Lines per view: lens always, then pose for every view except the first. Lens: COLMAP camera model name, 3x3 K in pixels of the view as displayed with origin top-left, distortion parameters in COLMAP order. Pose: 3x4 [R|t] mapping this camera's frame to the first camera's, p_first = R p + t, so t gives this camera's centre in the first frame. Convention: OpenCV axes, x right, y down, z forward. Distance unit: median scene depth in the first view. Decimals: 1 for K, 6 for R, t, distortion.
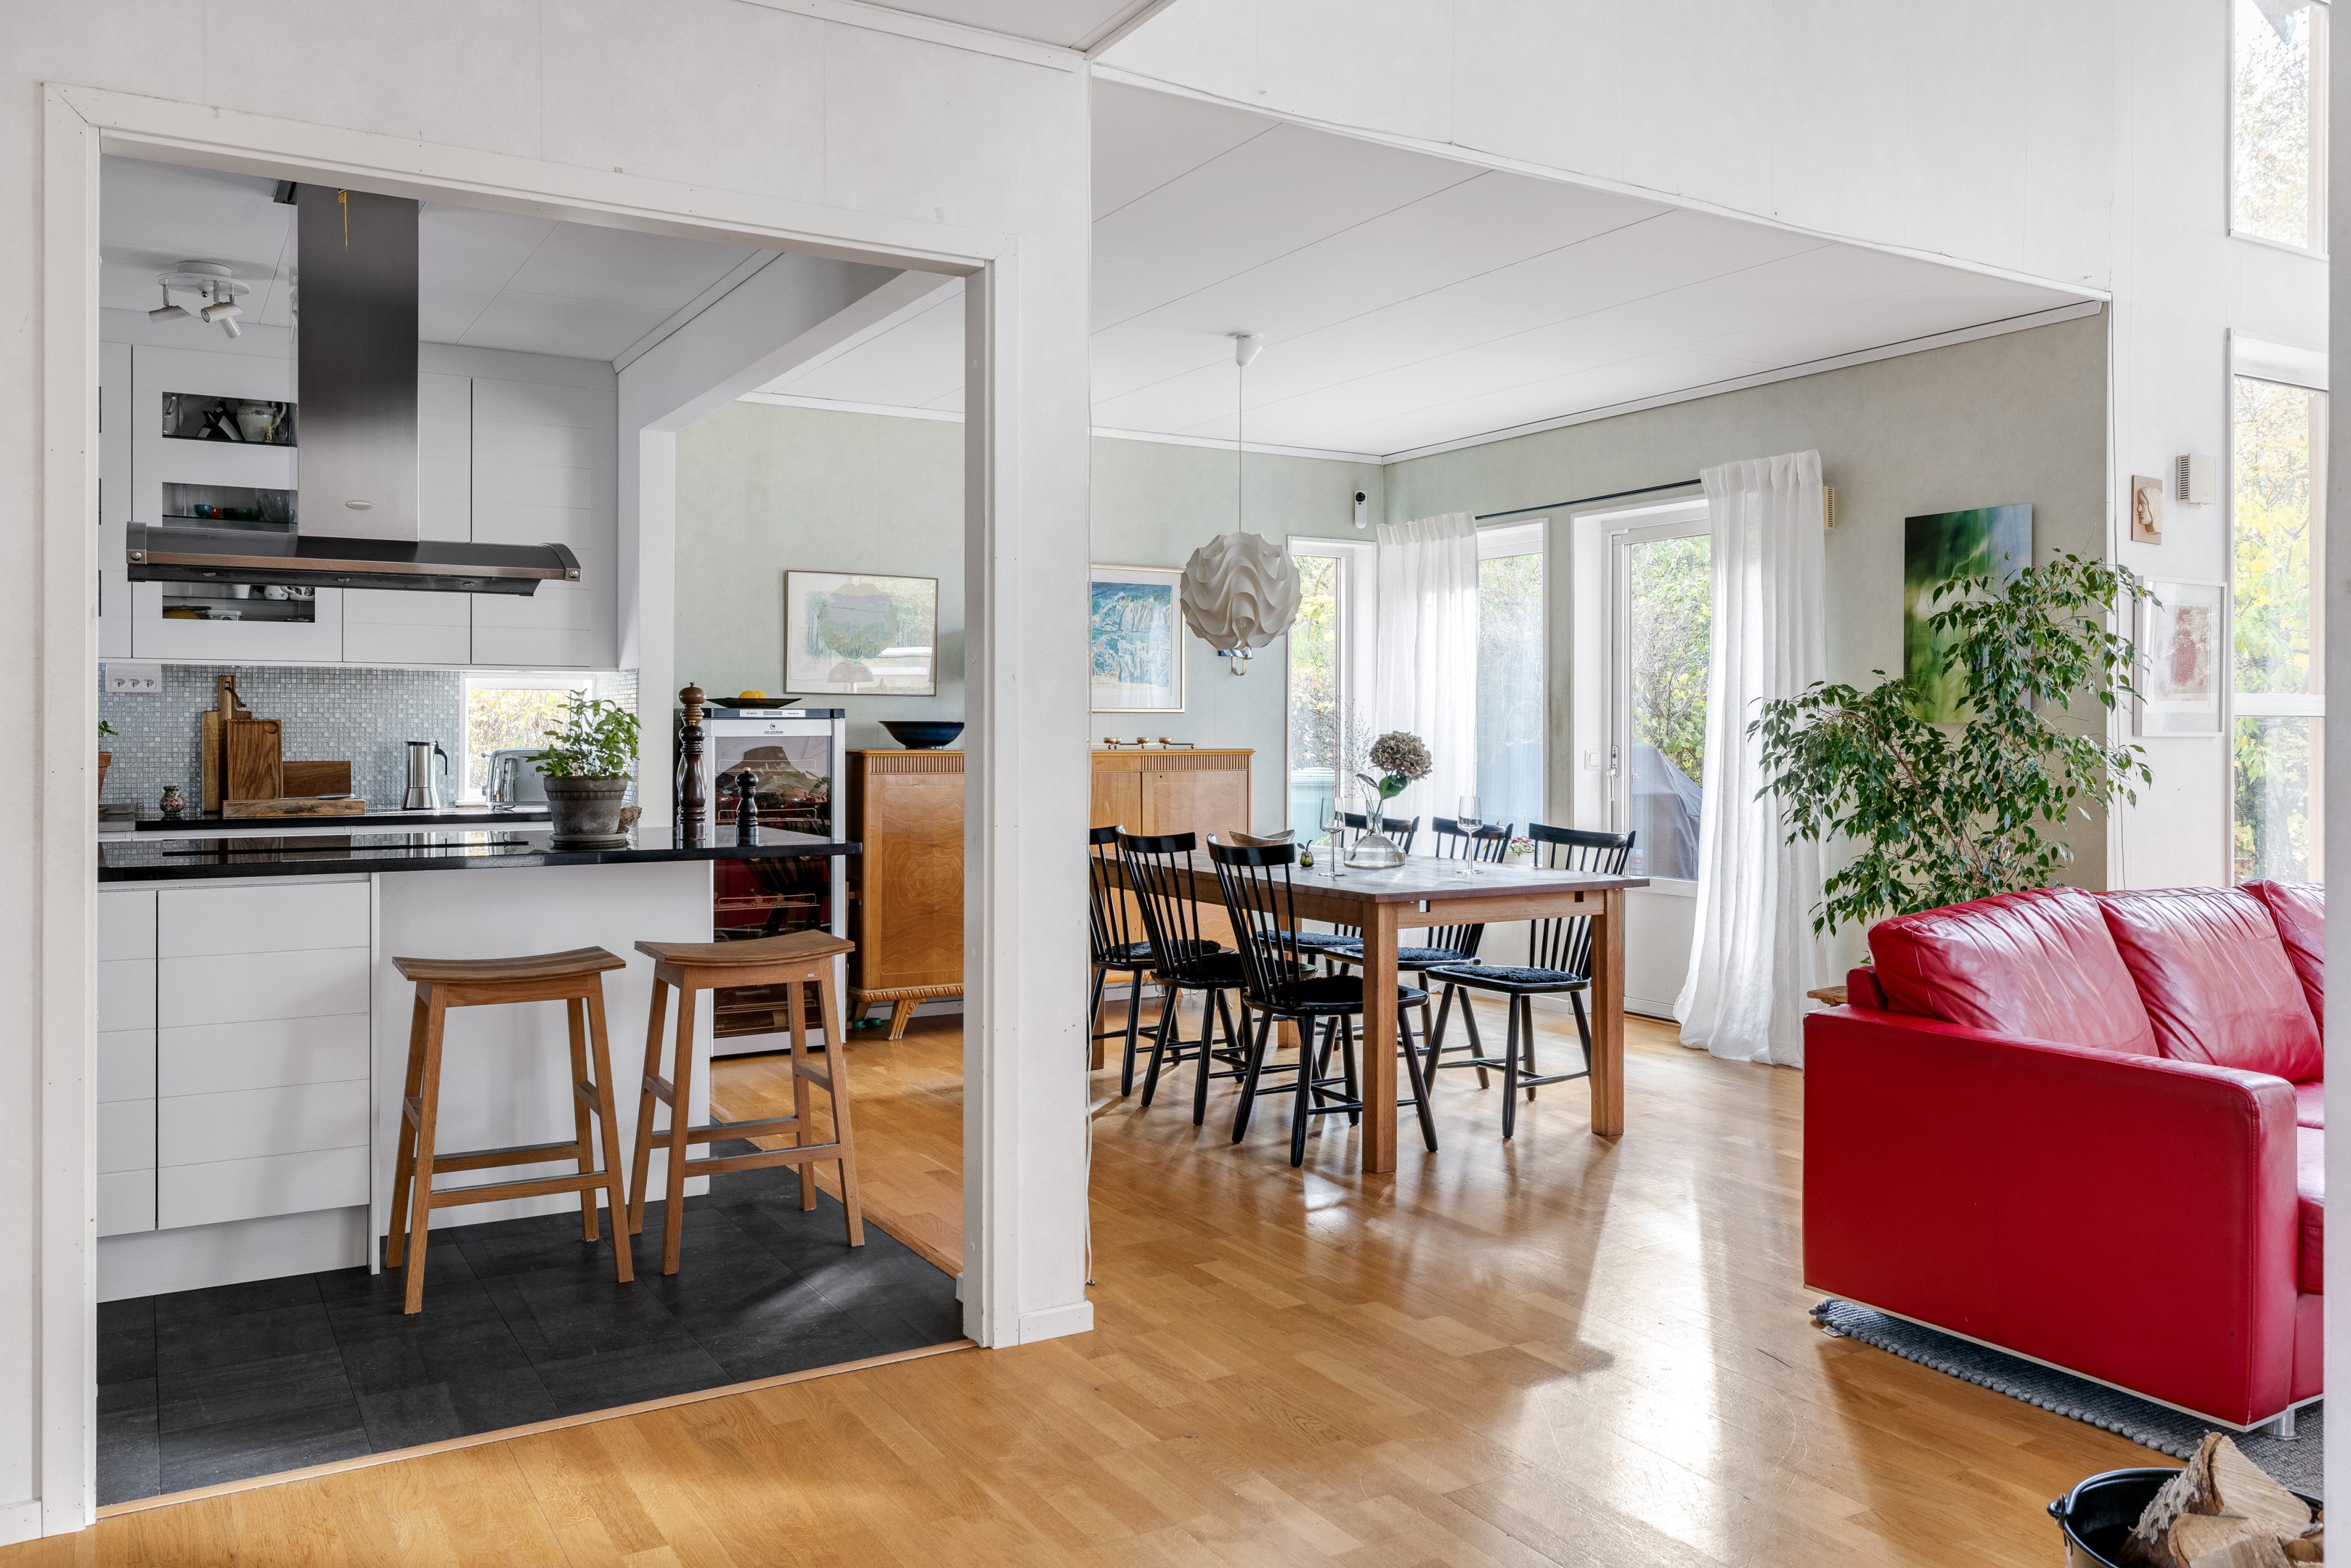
lens RADIAL K [[1747.0, 0, 1160.9], [0, 1747.0, 721.0], [0, 0, 1]] dist [-0.002023, 0.004017]
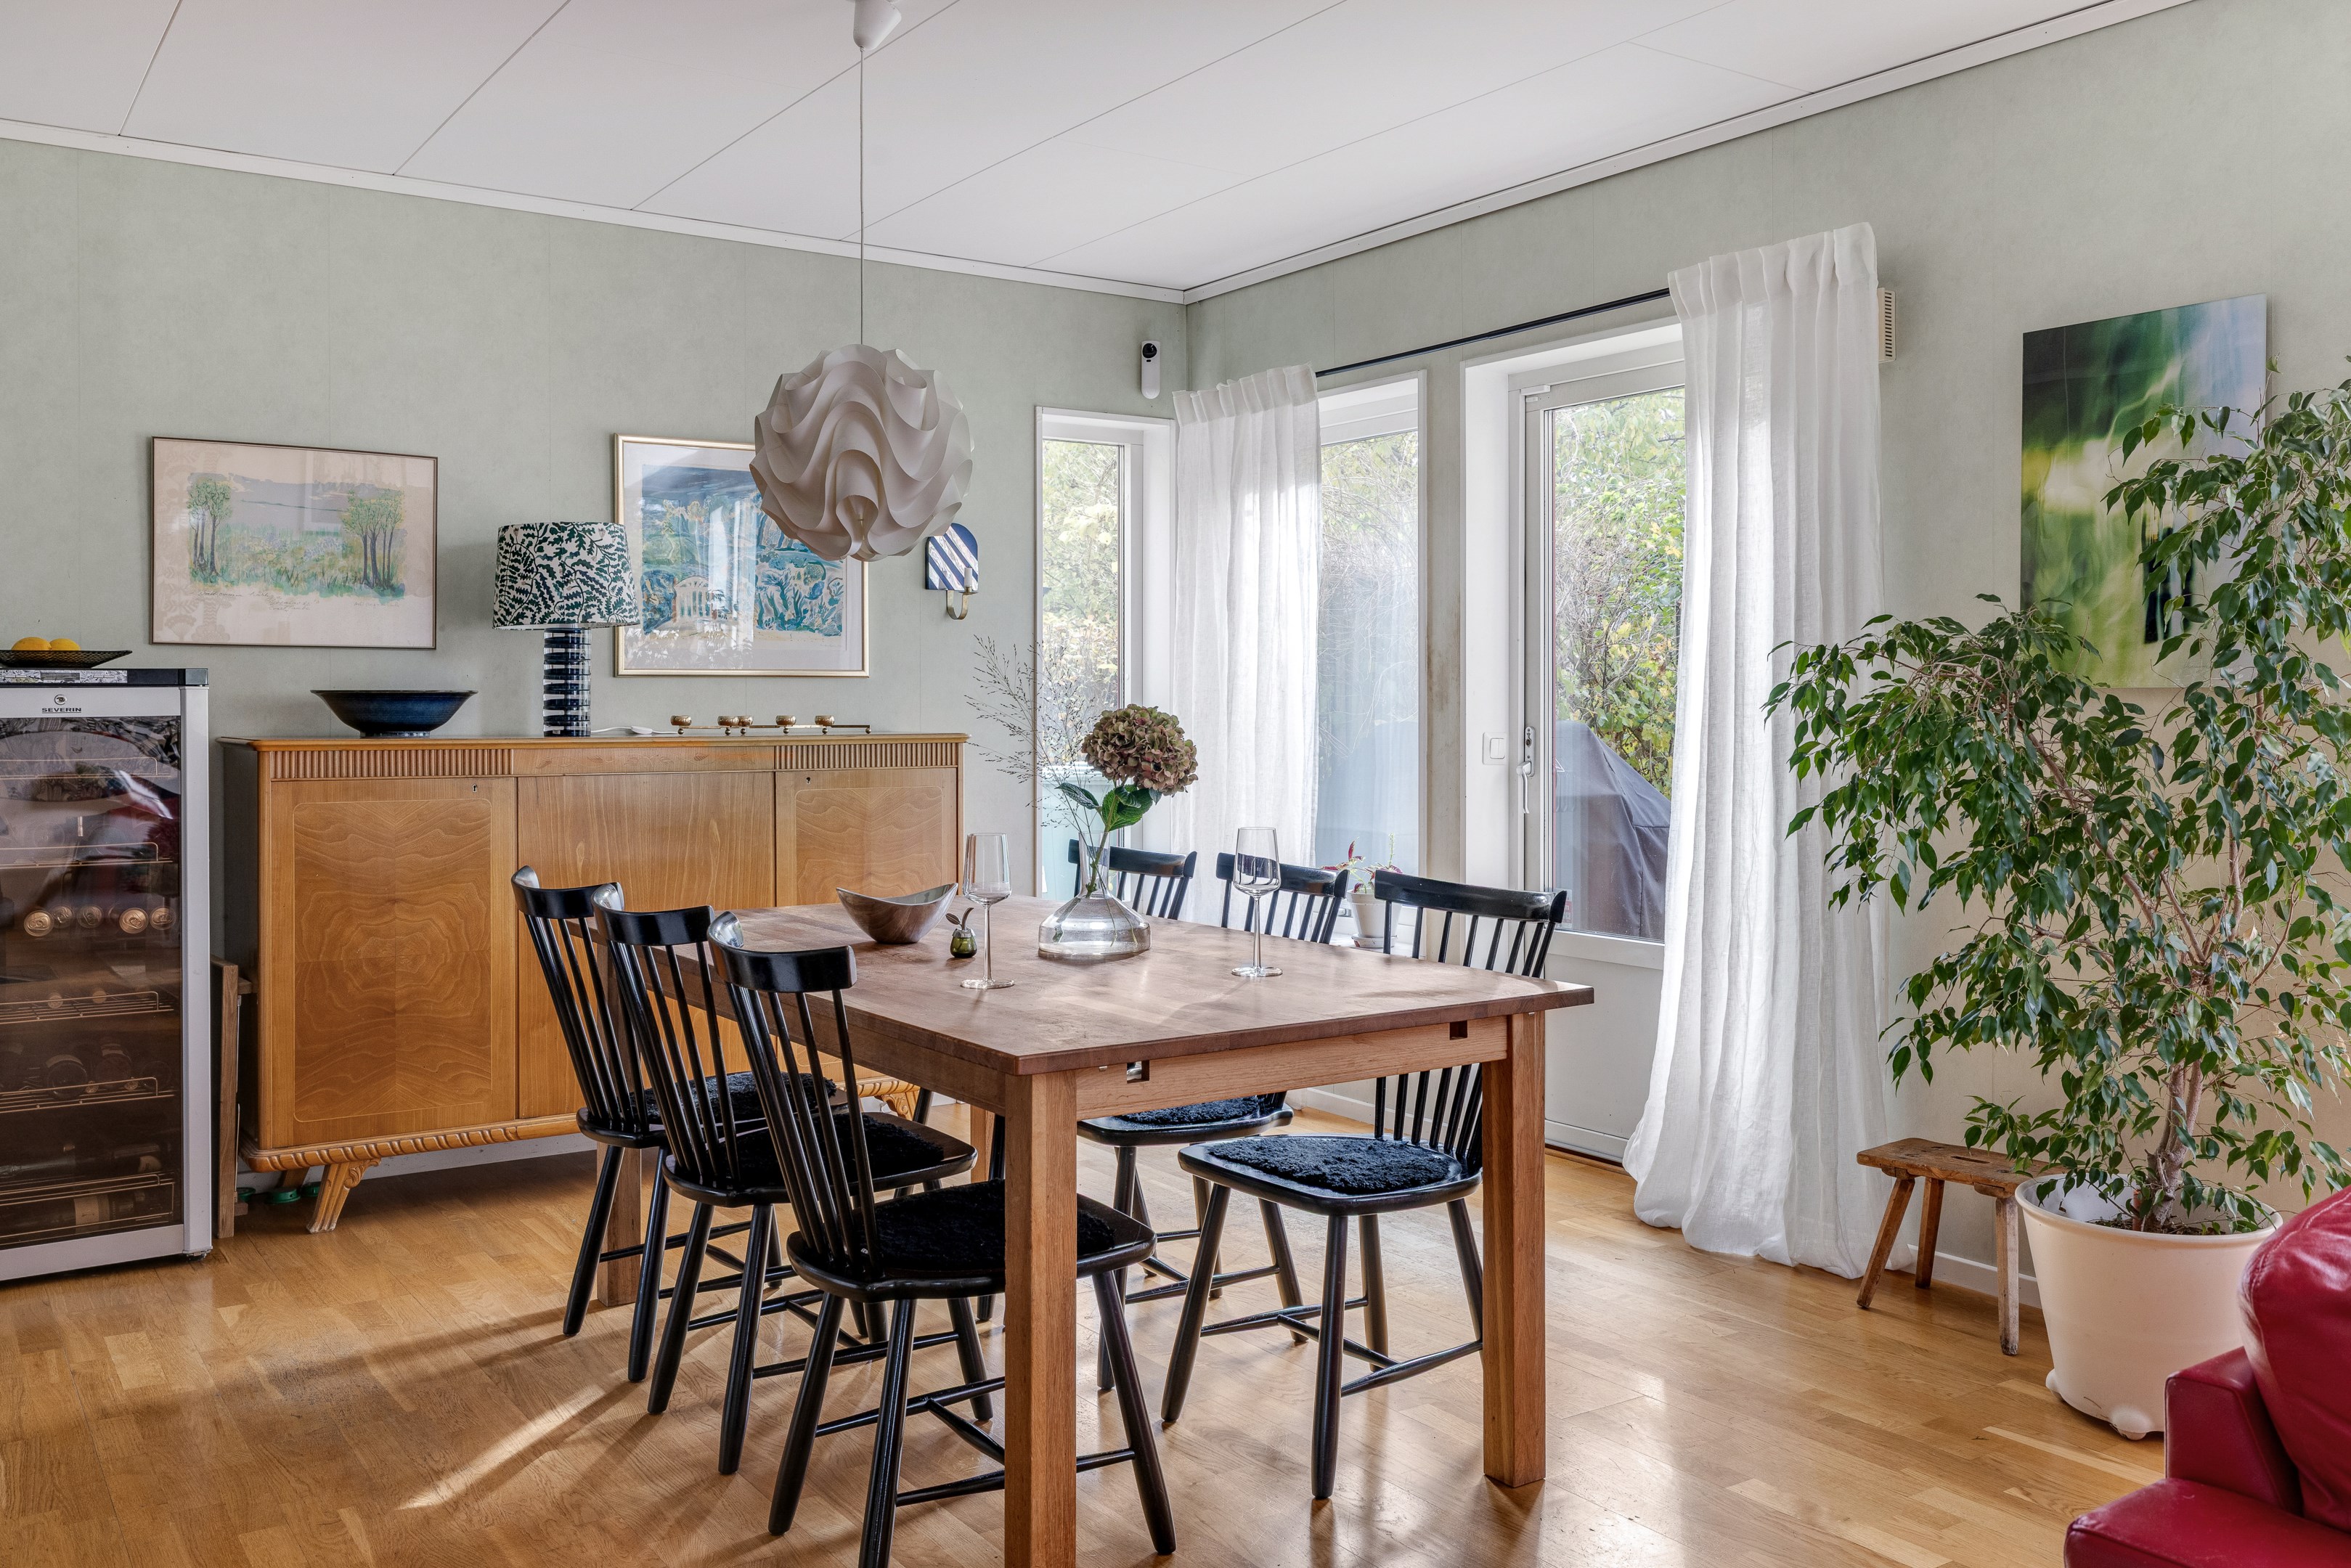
lens RADIAL K [[1914.9, 0, 1144.3], [0, 1914.9, 721.4], [0, 0, 1]] dist [0.002778, 0.000757]
pose [[0.998515, -0.003710, 0.054343, 0.100079], [0.002925, 0.999890, 0.014523, 0.002122], [-0.054391, -0.014342, 0.998417, 0.380275]]
